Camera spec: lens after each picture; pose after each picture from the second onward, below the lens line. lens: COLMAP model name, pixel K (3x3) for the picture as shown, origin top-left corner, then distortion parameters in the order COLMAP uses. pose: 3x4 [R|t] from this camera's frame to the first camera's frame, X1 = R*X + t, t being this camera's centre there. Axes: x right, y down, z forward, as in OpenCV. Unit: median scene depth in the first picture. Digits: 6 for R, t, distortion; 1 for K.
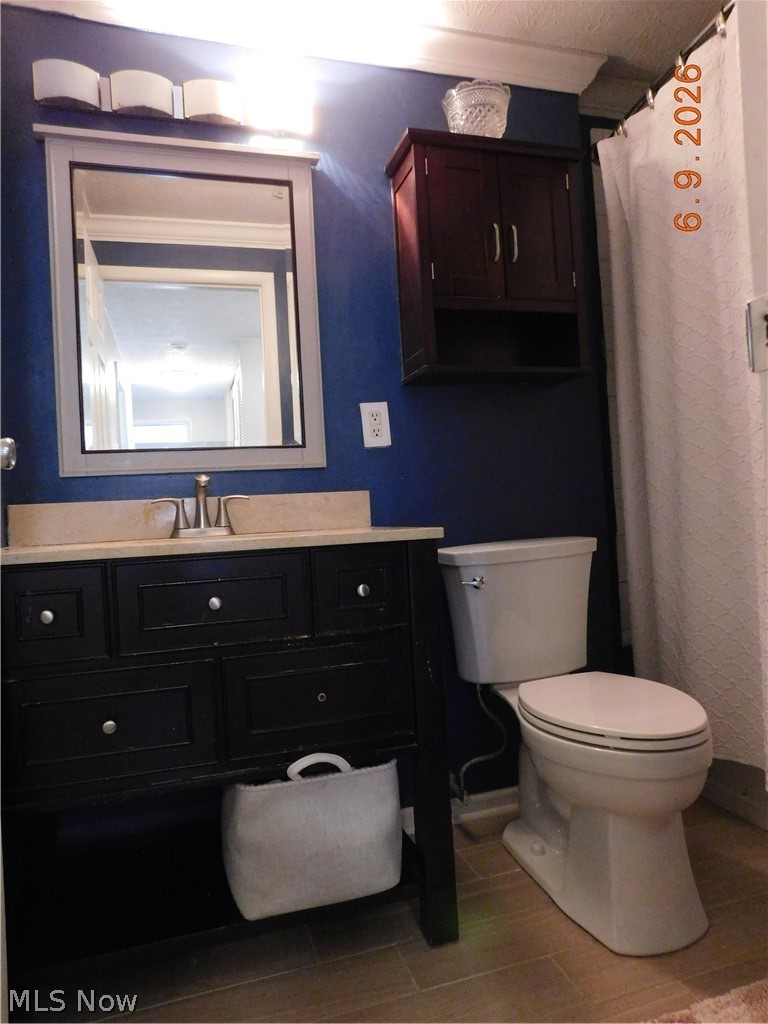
lens RADIAL K [[677.5, 0, 369.1], [0, 677.5, 509.1], [0, 0, 1]] dist [-0.070325, 0.055700]
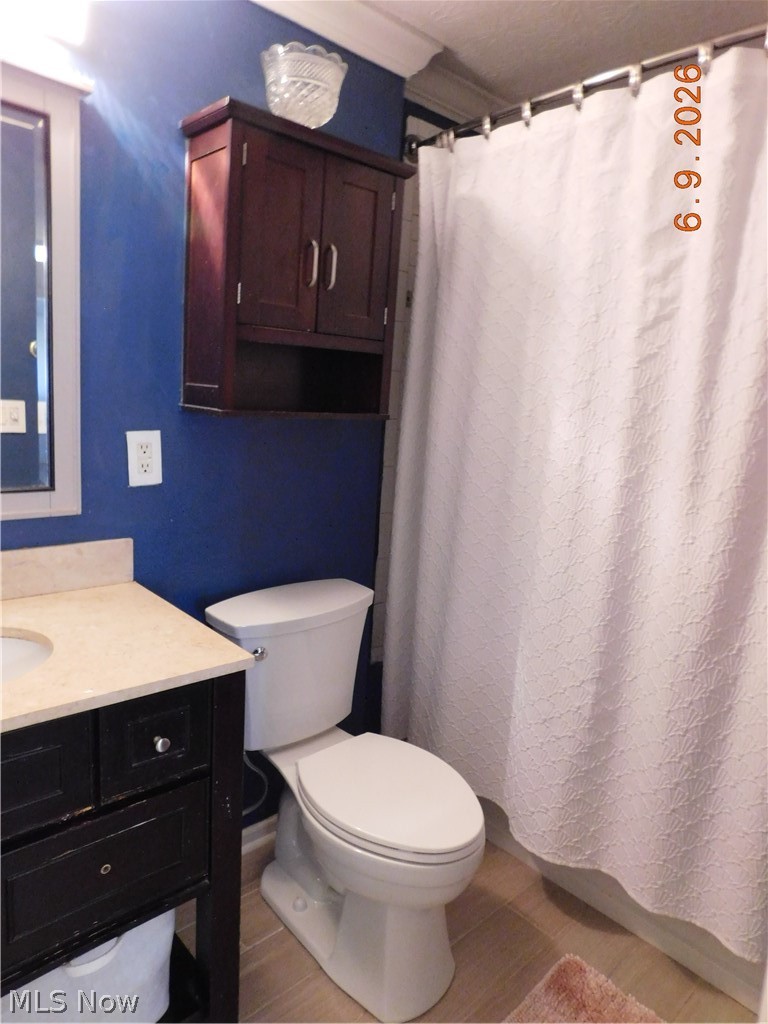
lens RADIAL K [[677.5, 0, 369.1], [0, 677.5, 509.1], [0, 0, 1]] dist [-0.070325, 0.055700]
pose [[0.891813, 0.028081, 0.451531, -0.116657], [-0.116465, 0.978683, 0.169164, -0.239898], [-0.437155, -0.203450, 0.876073, 0.161303]]
